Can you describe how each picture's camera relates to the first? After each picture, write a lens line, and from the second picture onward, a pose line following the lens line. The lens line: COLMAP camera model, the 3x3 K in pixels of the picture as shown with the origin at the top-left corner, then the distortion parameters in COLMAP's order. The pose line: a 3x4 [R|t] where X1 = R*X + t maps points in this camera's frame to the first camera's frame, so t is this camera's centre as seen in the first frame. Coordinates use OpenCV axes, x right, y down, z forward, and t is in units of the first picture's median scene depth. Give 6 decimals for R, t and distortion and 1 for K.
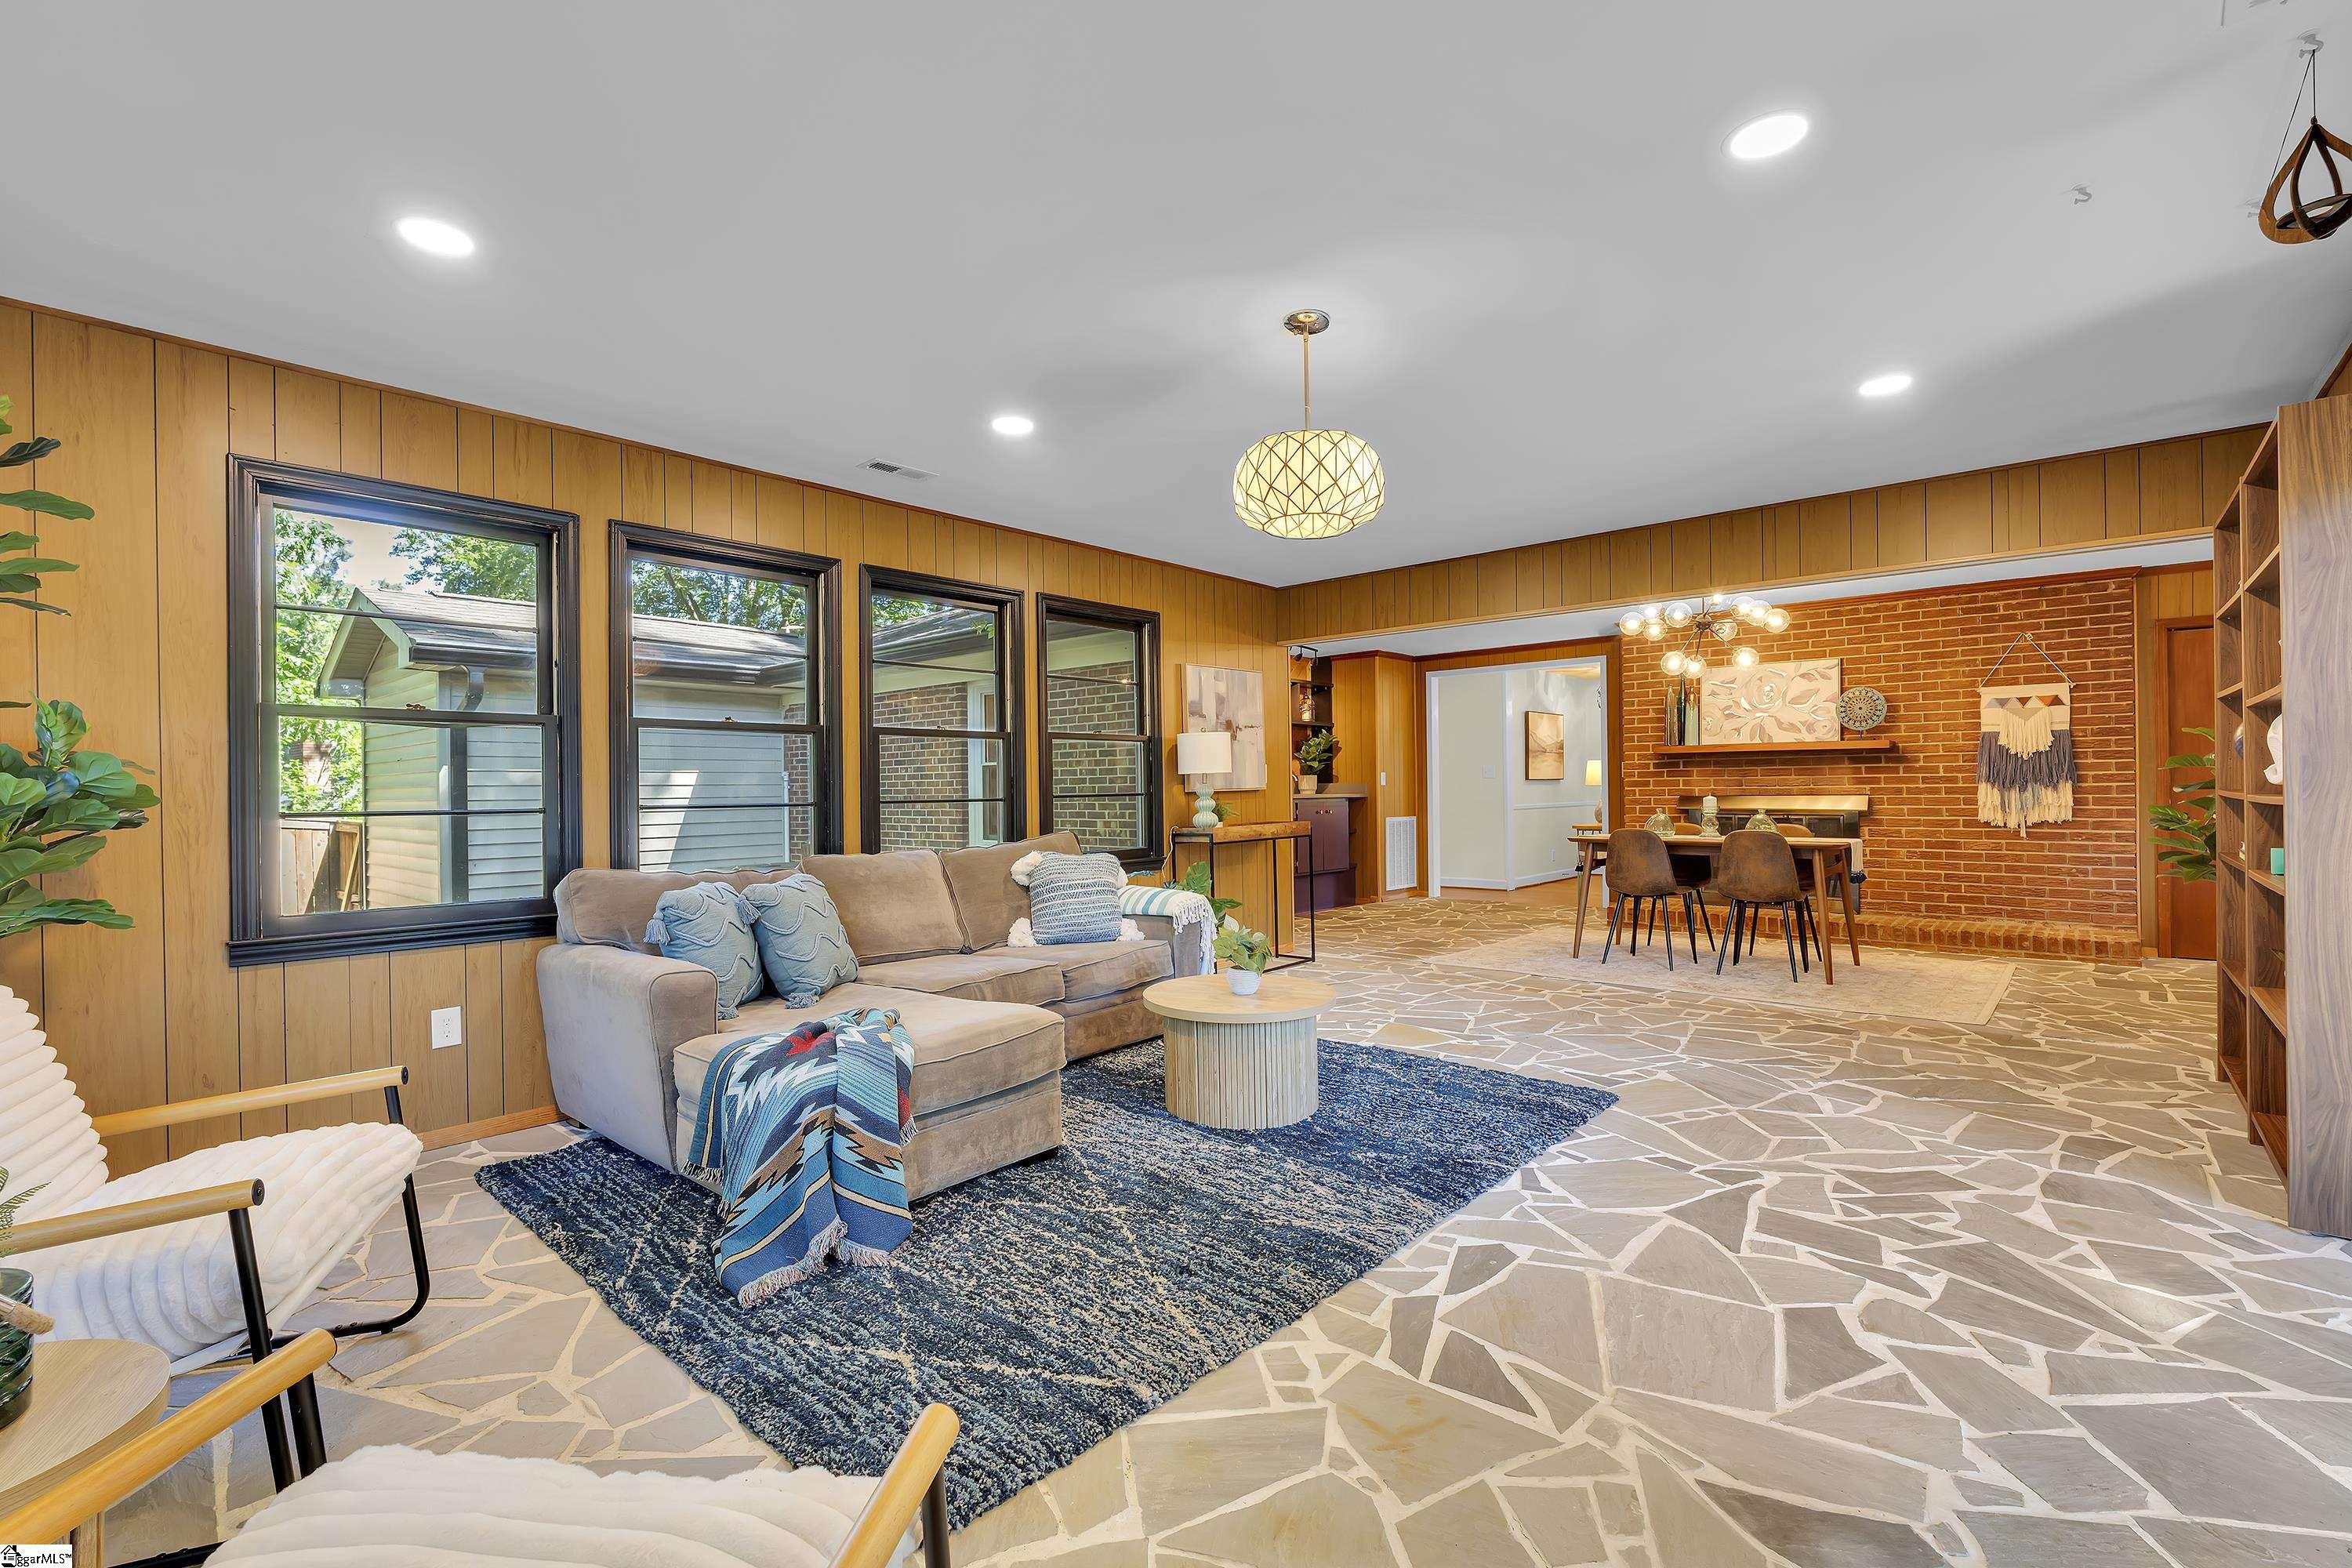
lens RADIAL K [[1031.2, 0, 1176.0], [0, 1031.2, 784.0], [0, 0, 1]] dist [-0.006313, 0.000049]
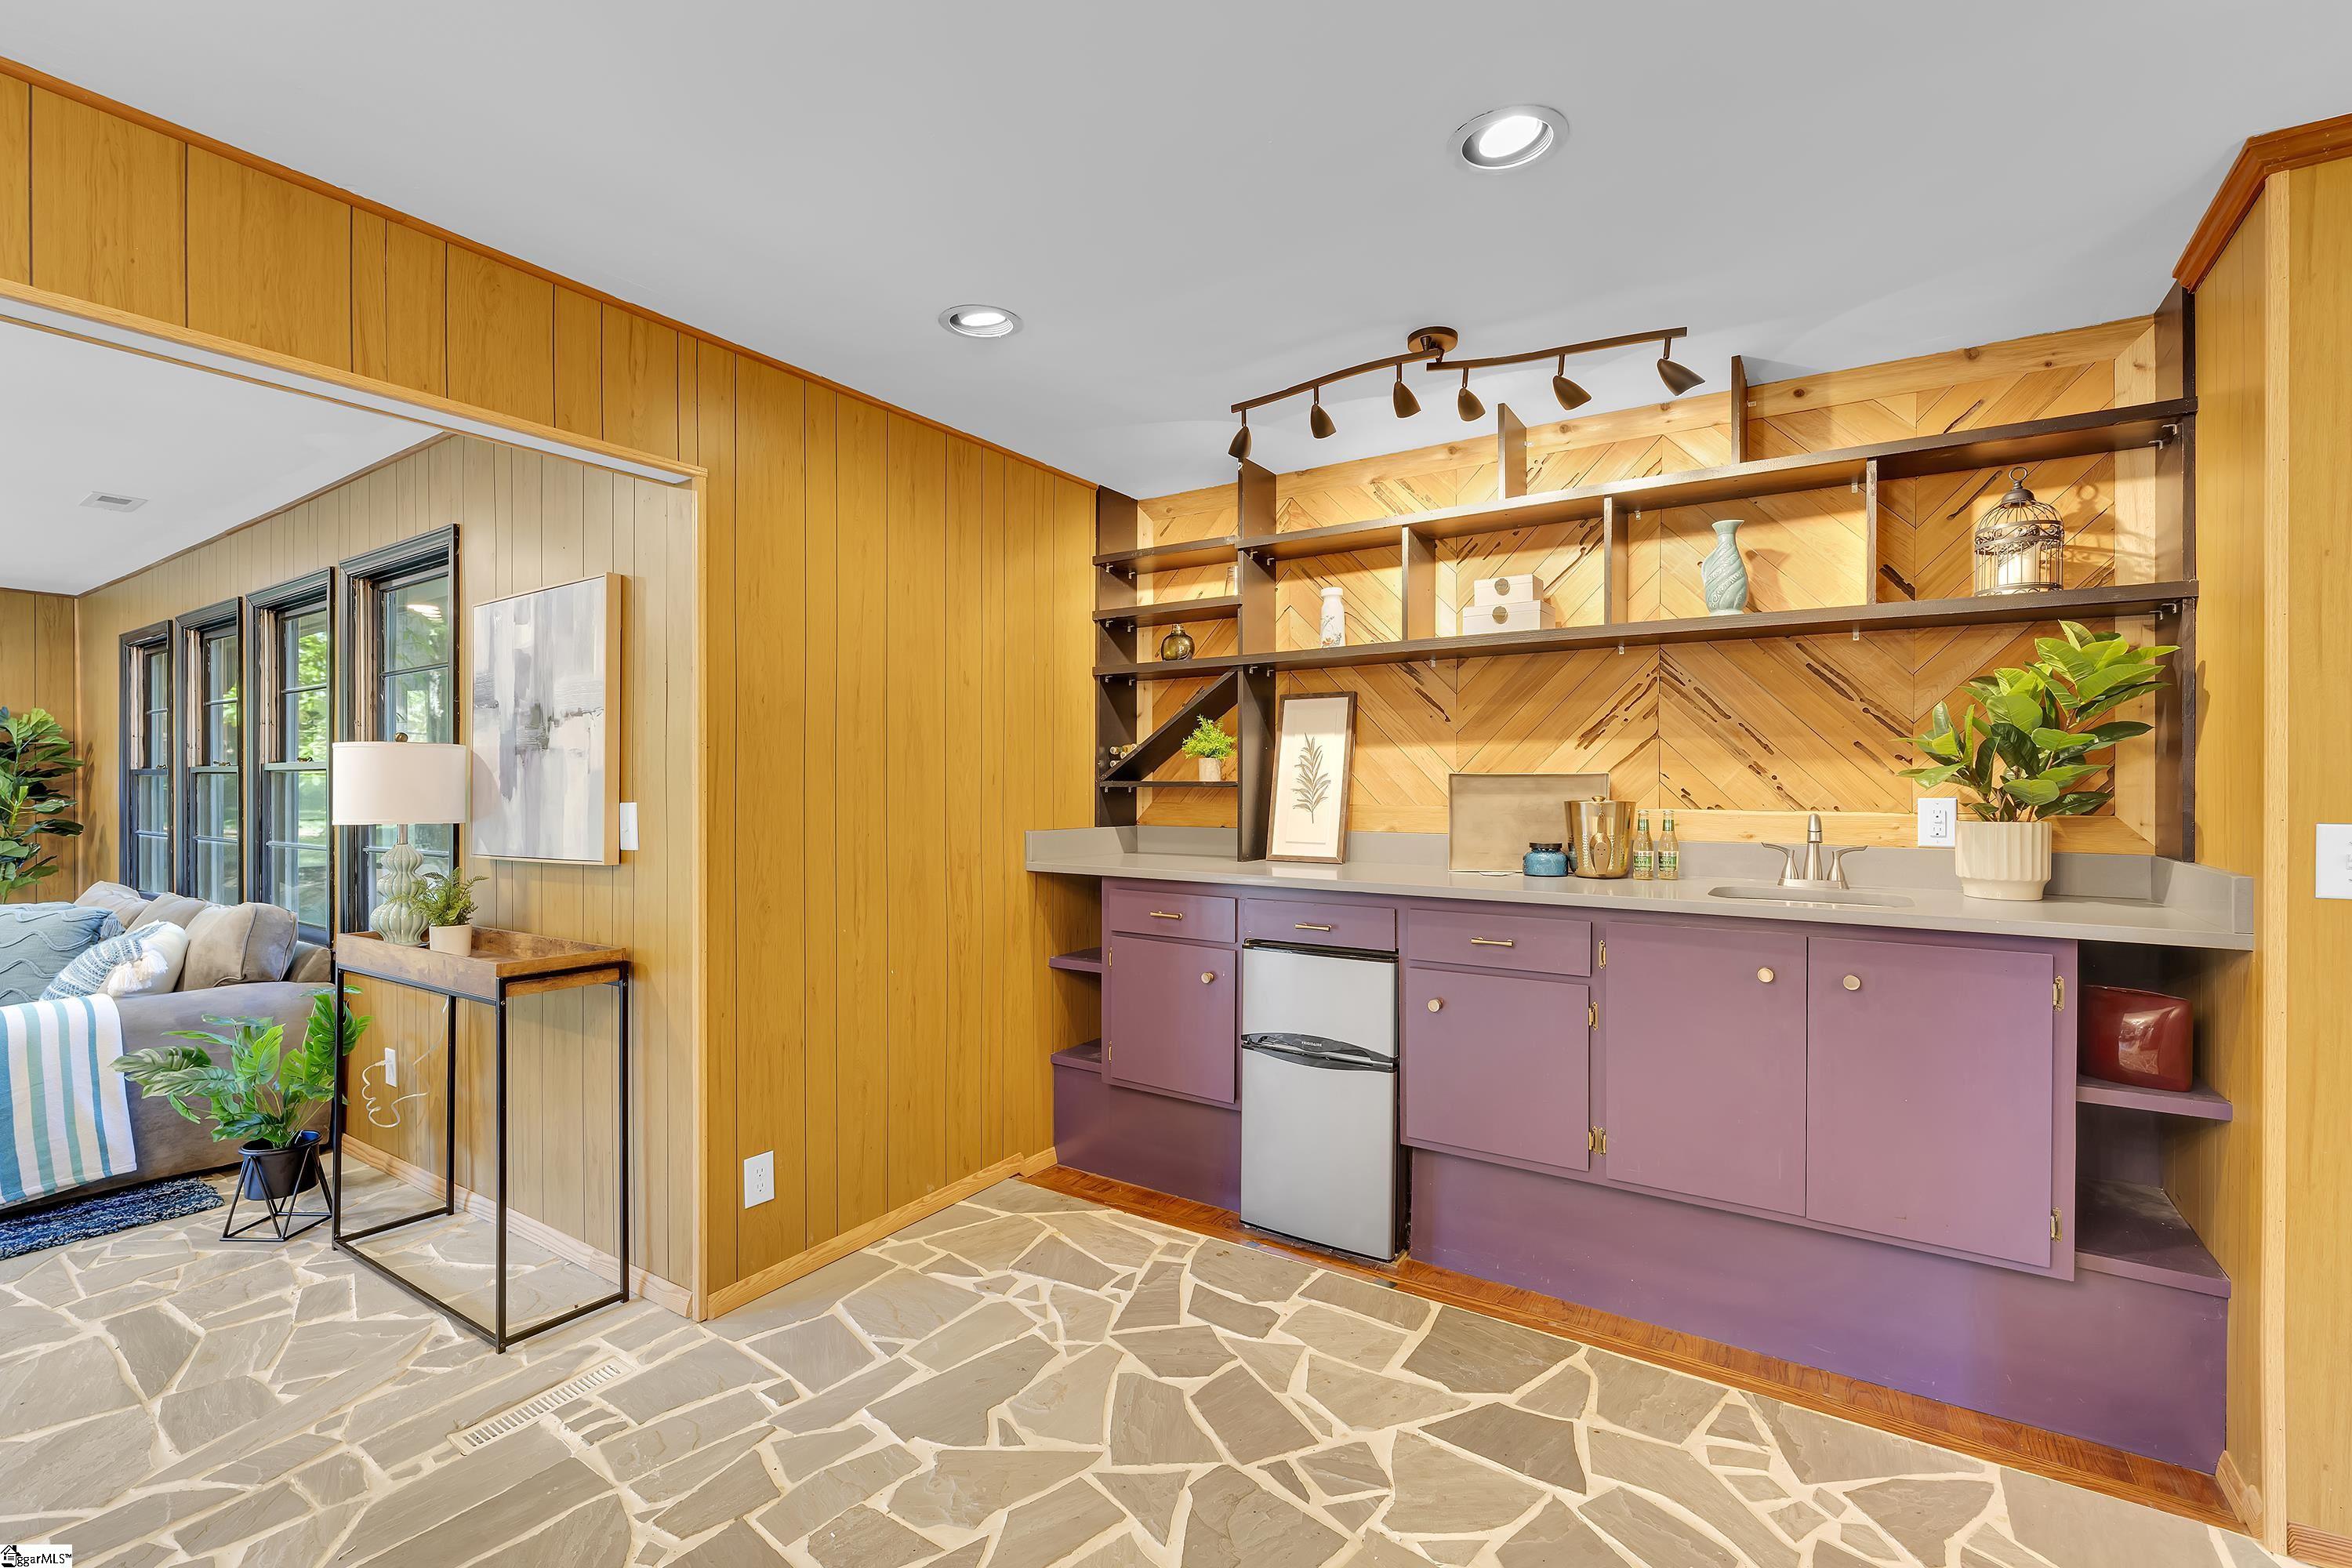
lens RADIAL K [[1031.2, 0, 1176.0], [0, 1031.2, 784.0], [0, 0, 1]] dist [-0.006313, 0.000049]
pose [[0.136425, 0.011004, -0.990589, 0.517954], [0.004085, 0.999924, 0.011670, -0.031240], [0.990642, -0.005639, 0.136370, 1.177105]]
